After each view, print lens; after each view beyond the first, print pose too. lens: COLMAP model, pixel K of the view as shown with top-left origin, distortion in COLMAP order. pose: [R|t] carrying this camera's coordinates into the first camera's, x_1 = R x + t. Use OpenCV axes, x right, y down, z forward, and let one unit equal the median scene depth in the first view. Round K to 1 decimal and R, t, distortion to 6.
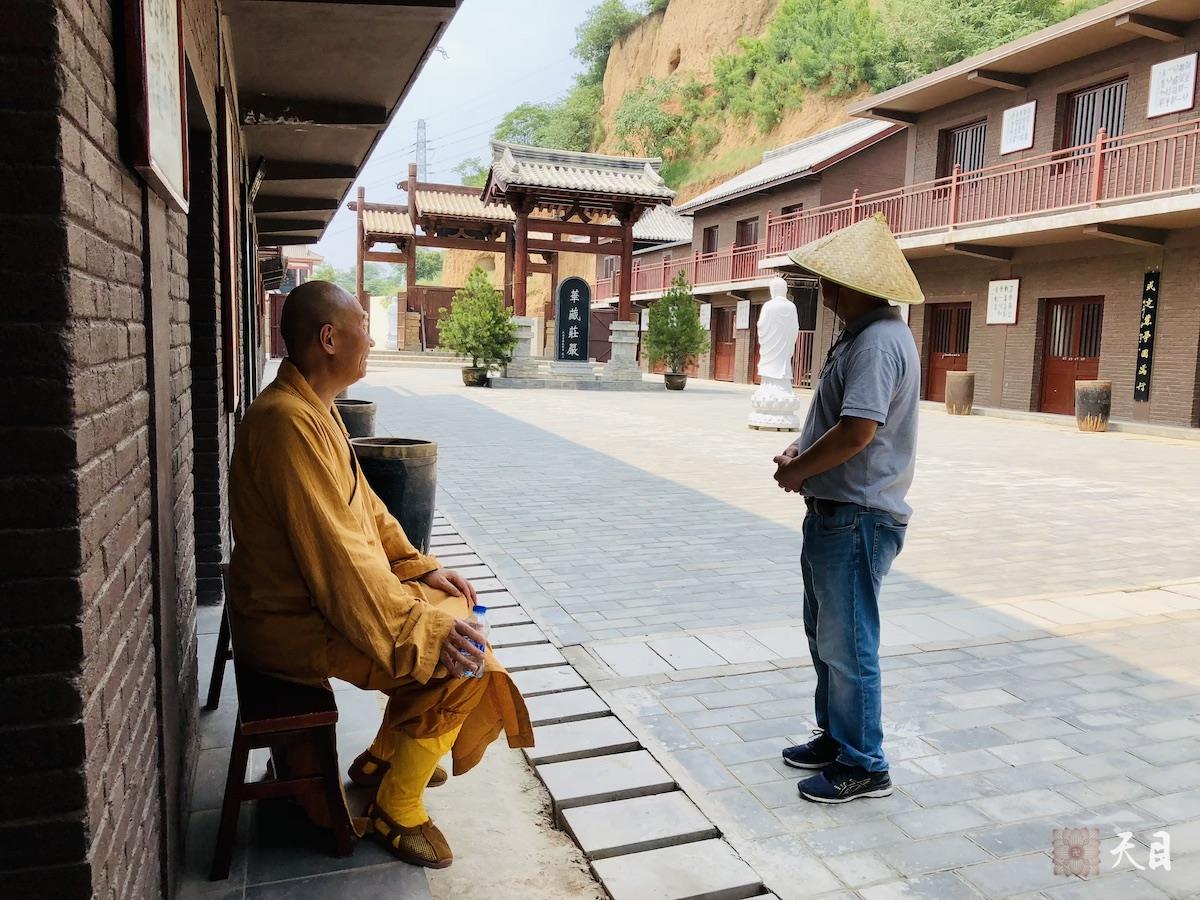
lens RADIAL K [[873.7, 0, 589.7], [0, 873.7, 438.0], [0, 0, 1]] dist [0.031991, -0.017276]
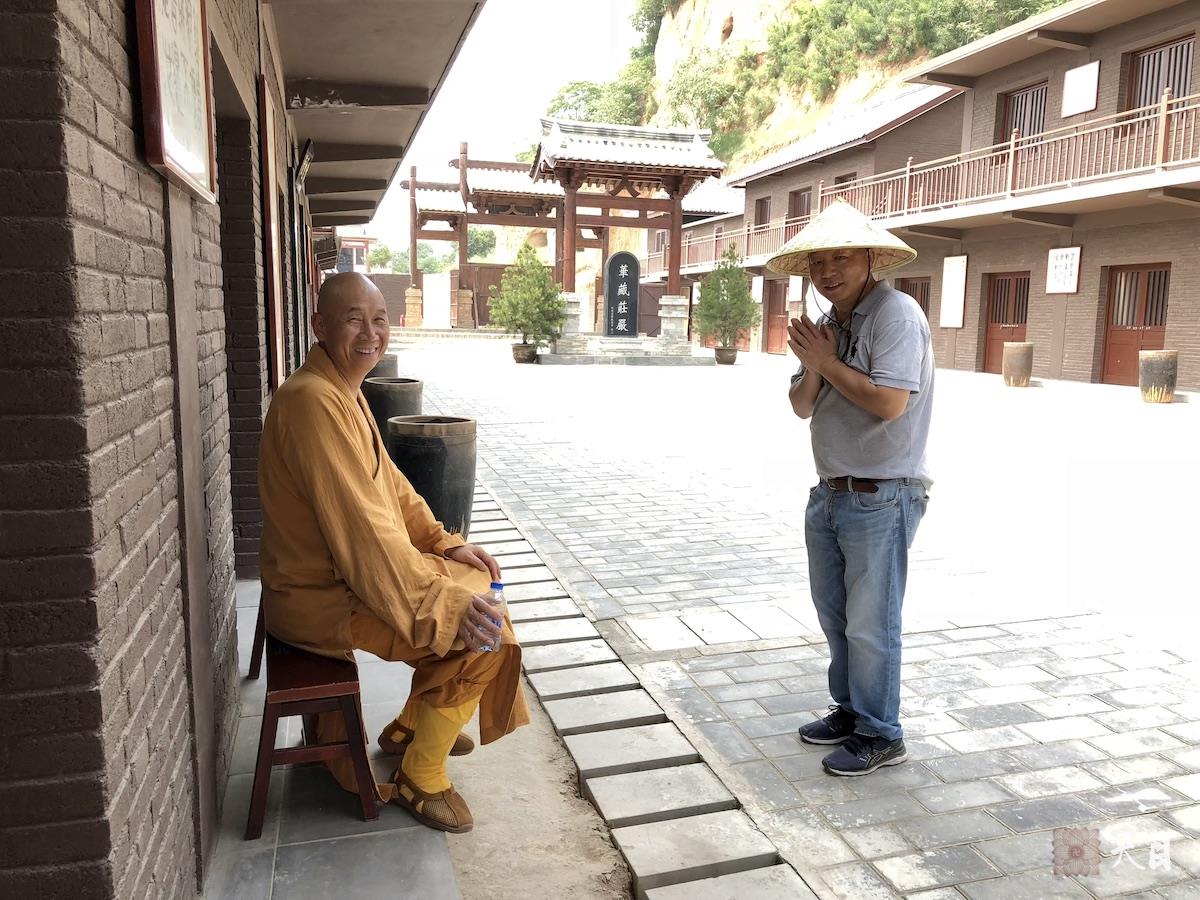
lens RADIAL K [[873.7, 0, 598.5], [0, 873.7, 429.8], [0, 0, 1]] dist [0.031991, -0.017276]
pose [[0.998619, -0.006062, -0.052185, 0.026416], [0.007065, 0.999794, 0.019045, -0.002975], [0.052059, -0.019387, 0.998456, -0.010286]]
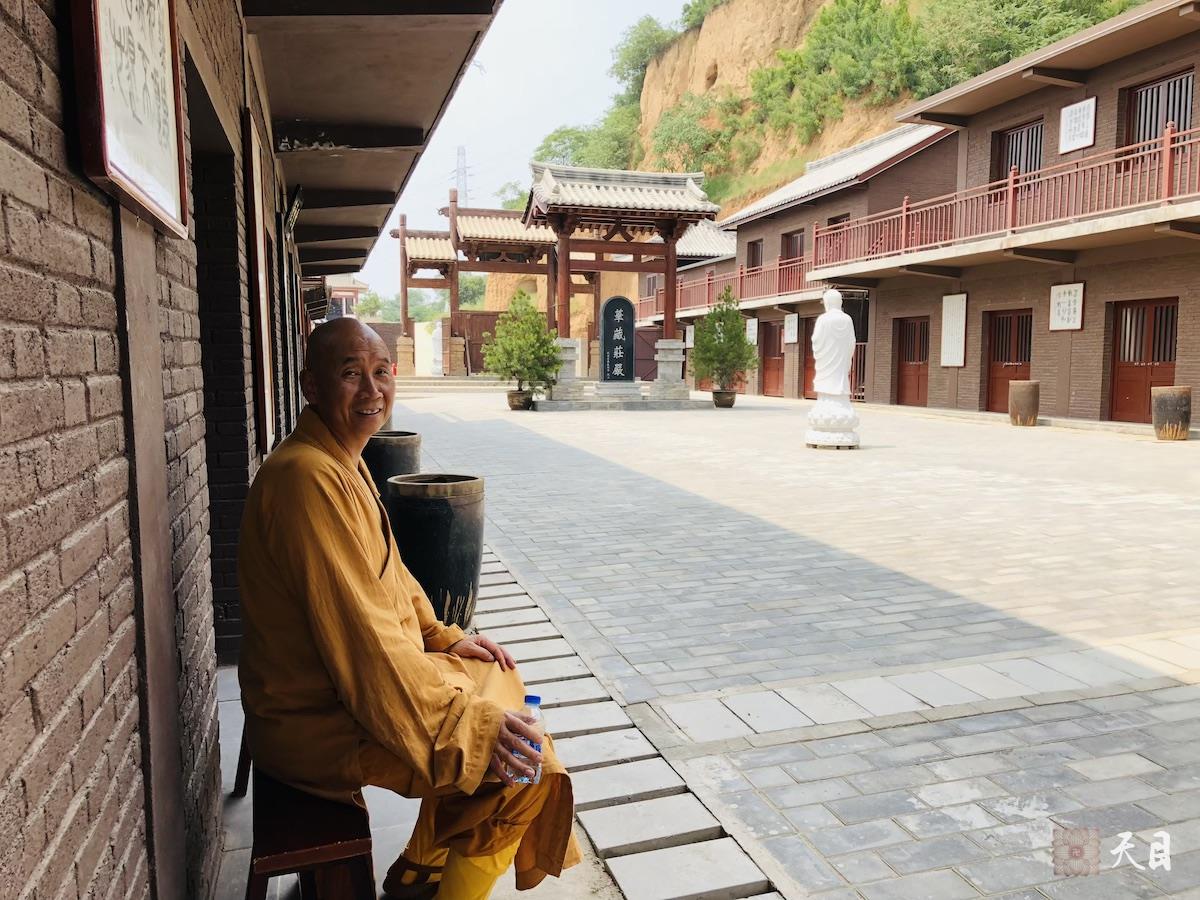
lens RADIAL K [[873.7, 0, 598.6], [0, 873.7, 444.9], [0, 0, 1]] dist [0.031991, -0.017276]
pose [[0.998757, -0.026883, -0.041983, -0.015227], [0.026305, 0.999552, -0.014257, -0.018300], [0.042348, 0.013135, 0.999017, 0.091695]]
